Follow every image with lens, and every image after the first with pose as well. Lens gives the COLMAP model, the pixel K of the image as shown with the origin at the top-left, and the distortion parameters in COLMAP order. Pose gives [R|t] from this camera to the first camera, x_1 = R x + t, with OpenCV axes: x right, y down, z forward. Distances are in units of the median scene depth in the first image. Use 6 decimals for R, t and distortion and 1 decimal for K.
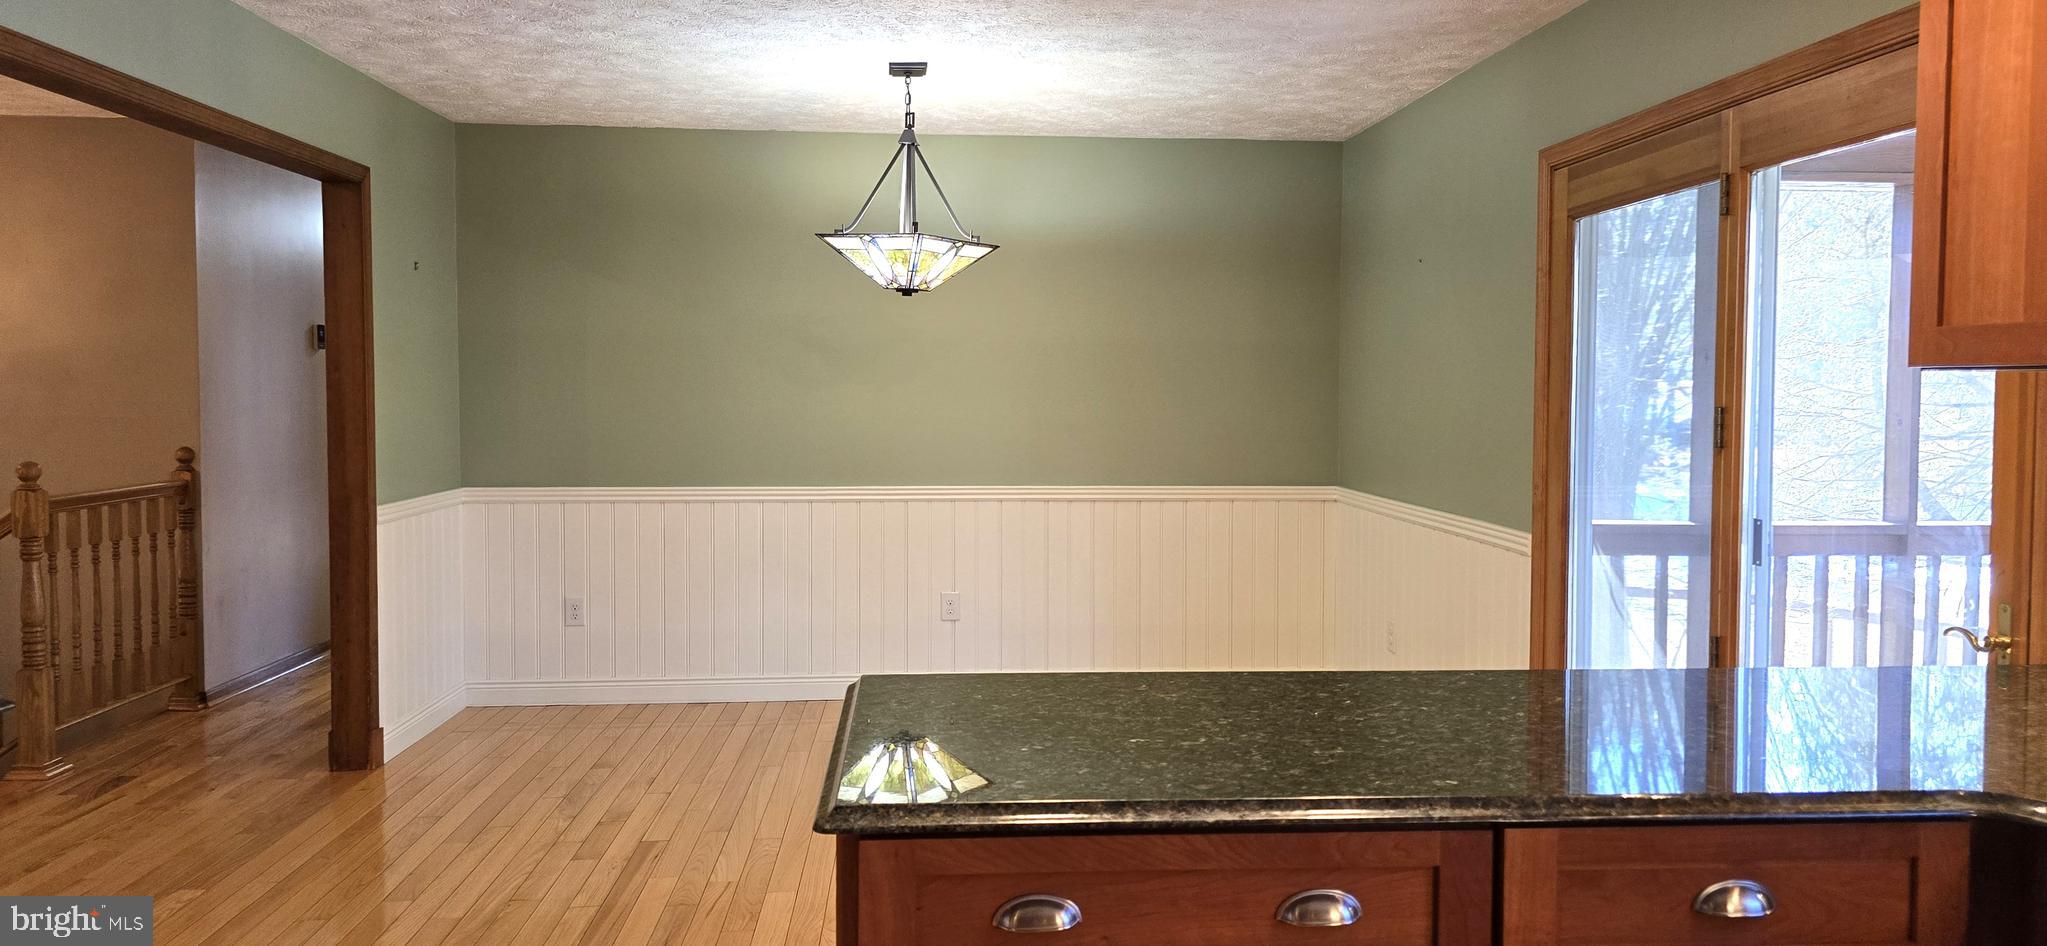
lens RADIAL K [[1401.2, 0, 1028.0], [0, 1401.2, 451.6], [0, 0, 1]] dist [0.017998, -0.004354]
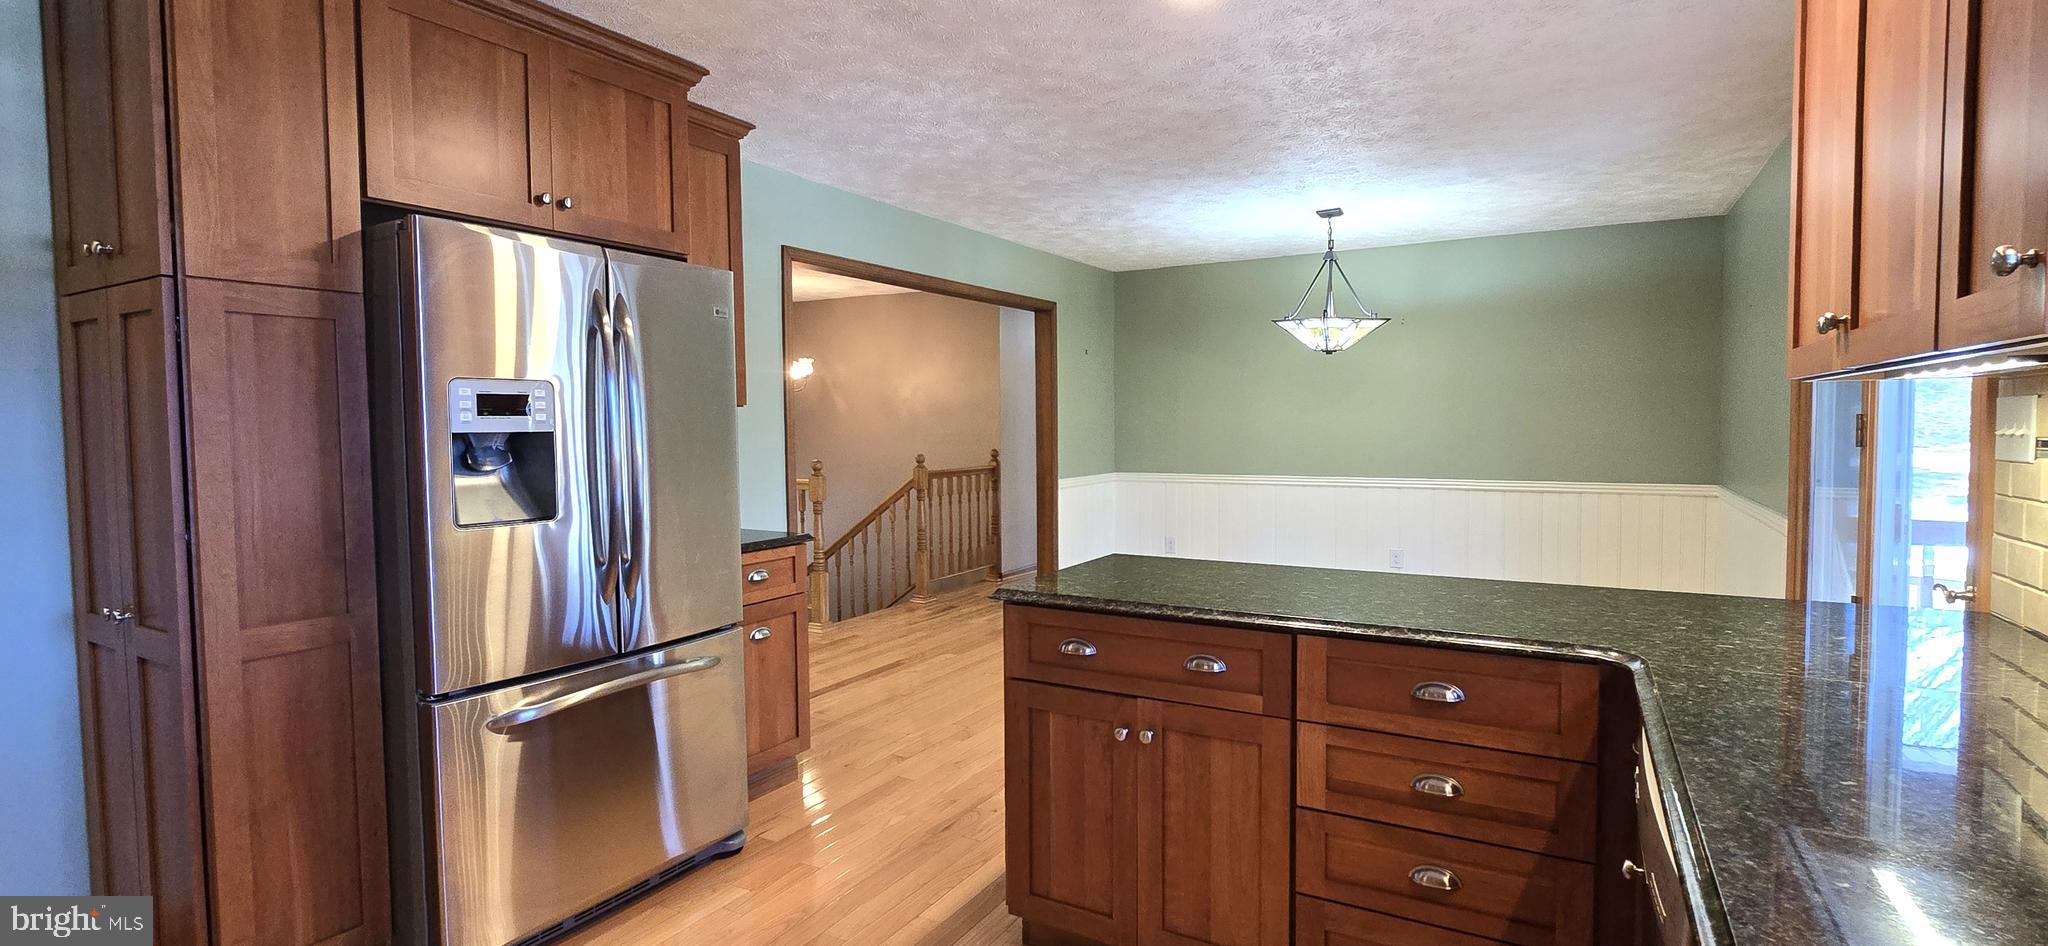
lens RADIAL K [[930.6, 0, 1024.0], [0, 930.6, 473.0], [0, 0, 1]] dist [-0.000463, -0.000131]
pose [[0.821181, 0.020583, -0.570296, 0.233502], [-0.014959, 0.999782, 0.014543, 0.013459], [0.570471, -0.003412, 0.821311, -0.068825]]
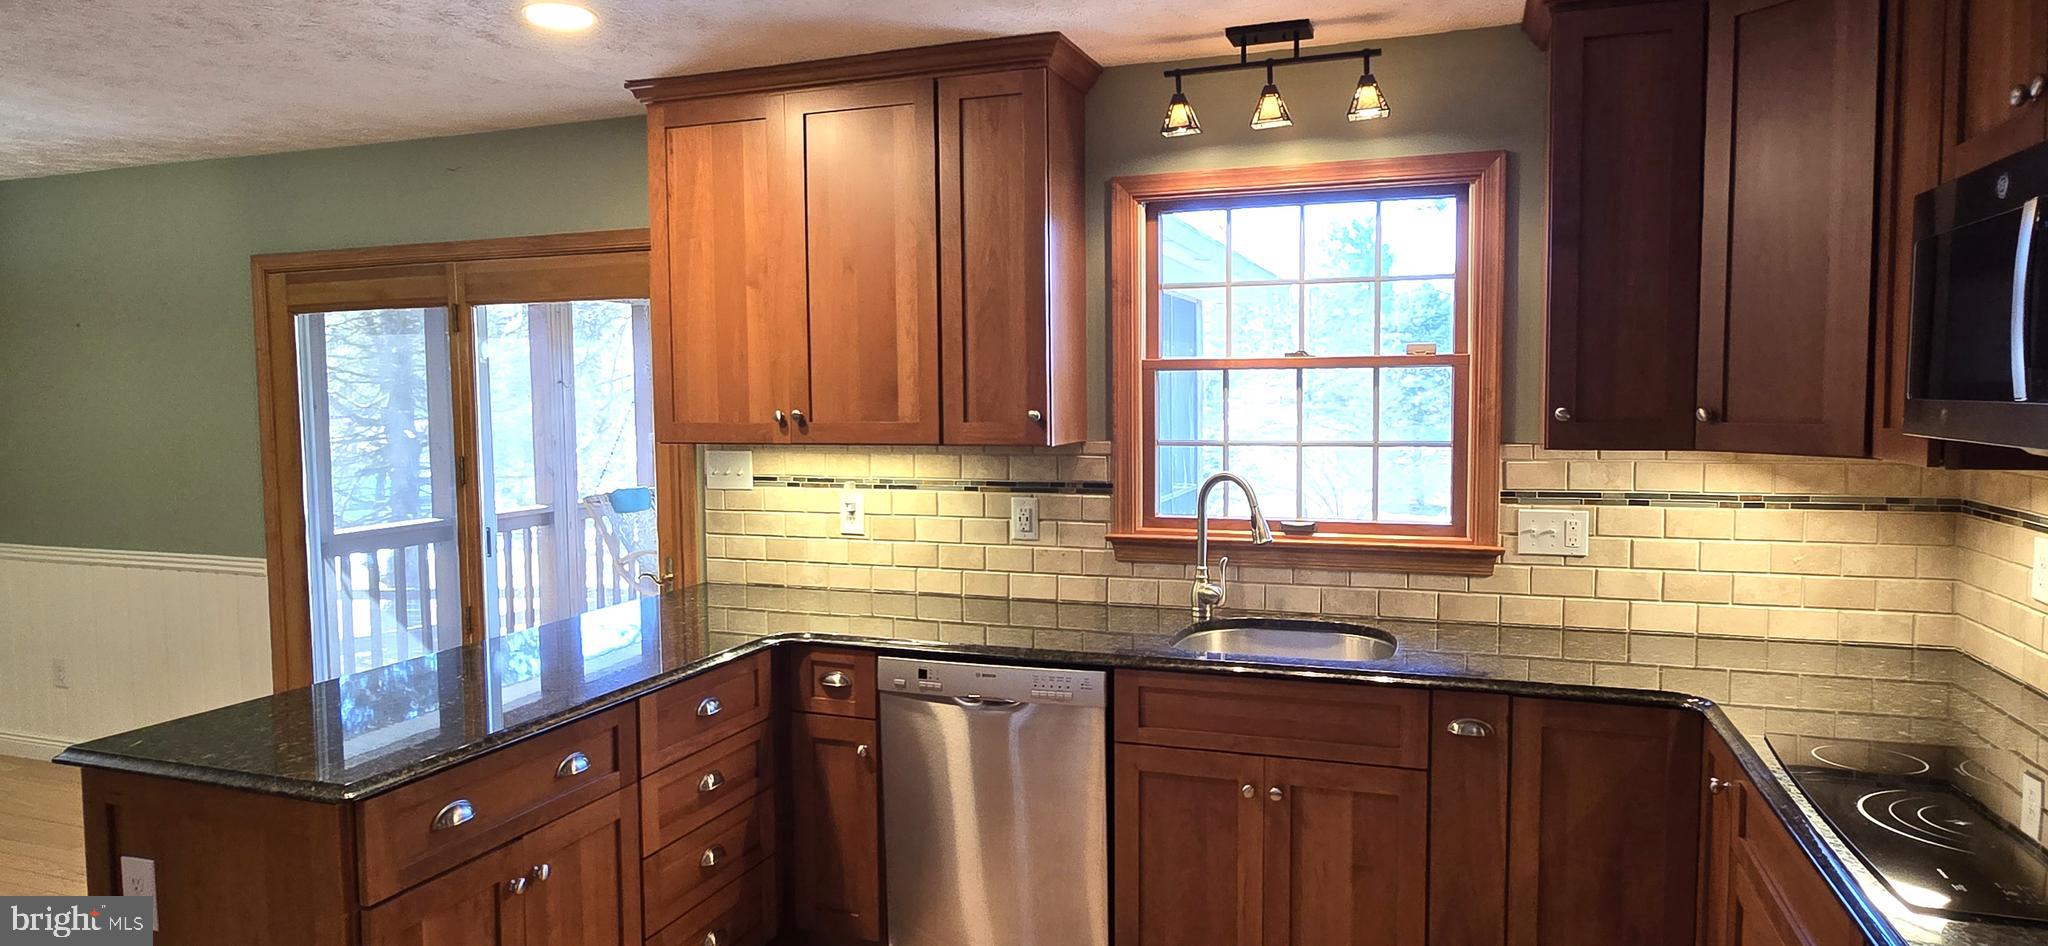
lens RADIAL K [[1226.0, 0, 1024.0], [0, 1226.0, 473.0], [0, 0, 1]] dist [0.000842, 0.000403]
pose [[0.414924, -0.069088, 0.907229, -0.312825], [0.051802, 0.997289, 0.052255, -0.035723], [-0.908380, 0.025314, 0.417378, -0.073002]]
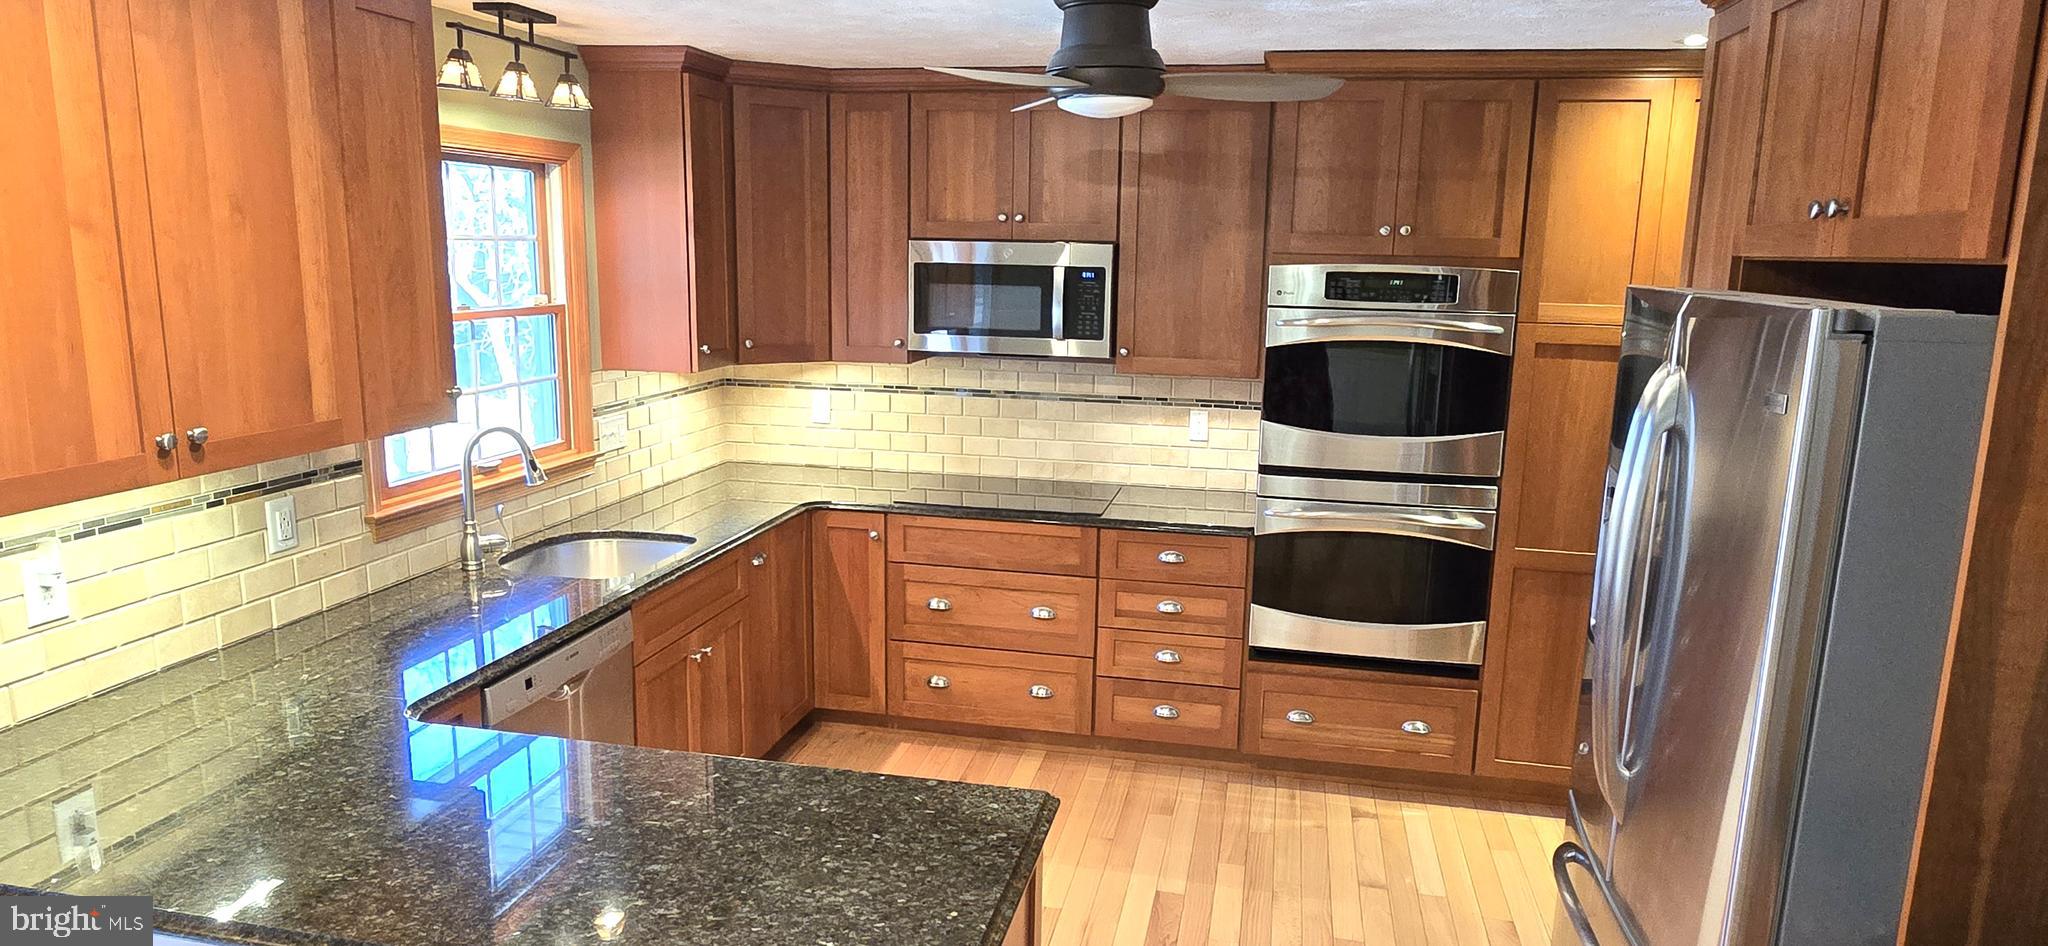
lens RADIAL K [[1215.8, 0, 1024.0], [0, 1215.8, 473.0], [0, 0, 1]] dist [-0.004181, -0.000538]
pose [[-0.955724, -0.075589, 0.284389, -0.146340], [-0.008664, 0.973254, 0.229570, -0.133127], [-0.294135, 0.216942, -0.930817, 0.685269]]
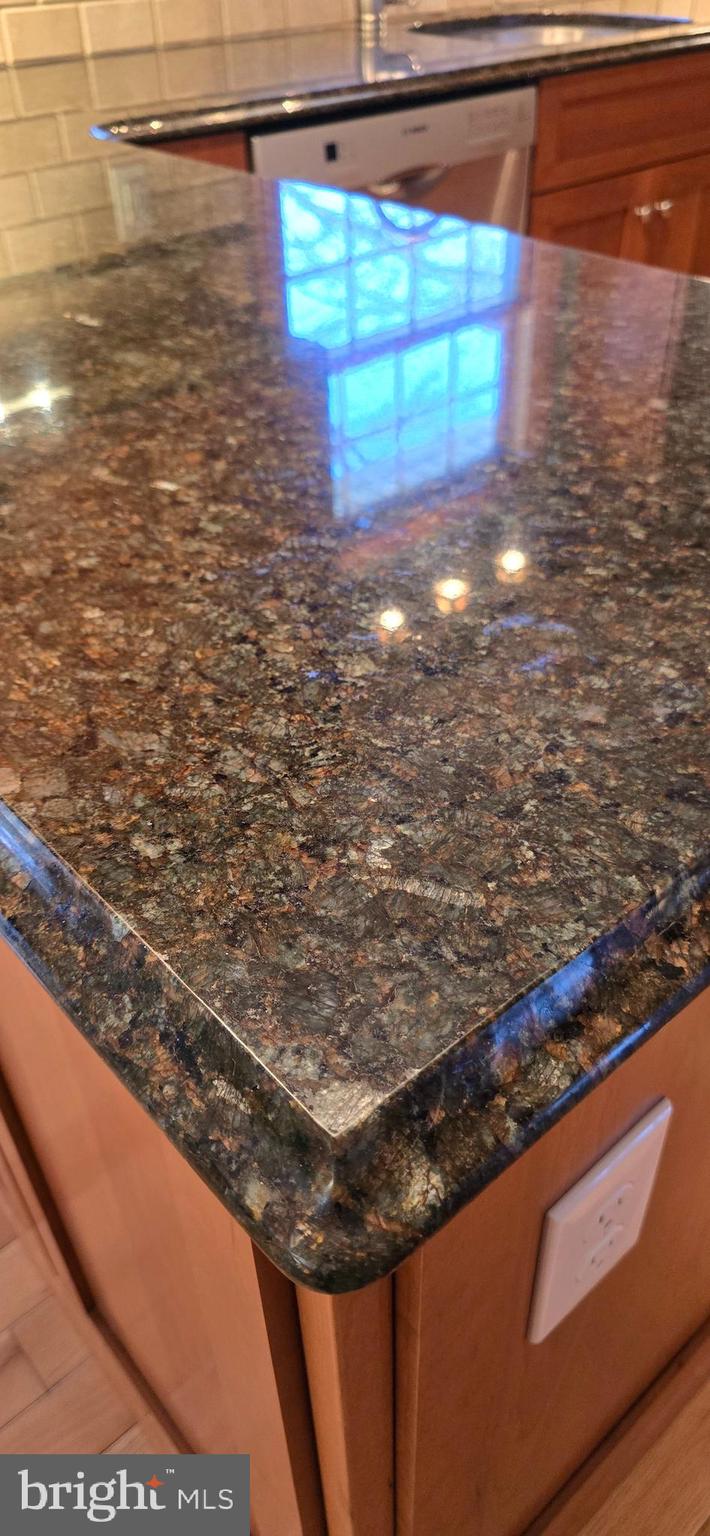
lens RADIAL K [[1030.9, 0, 355.0], [0, 1030.9, 768.0], [0, 0, 1]] dist [0.038209, -0.002174]
pose [[-0.590458, -0.509232, 0.626133, -0.071974], [0.063219, 0.744245, 0.664908, 0.024136], [-0.804588, 0.432184, -0.407253, 0.450727]]
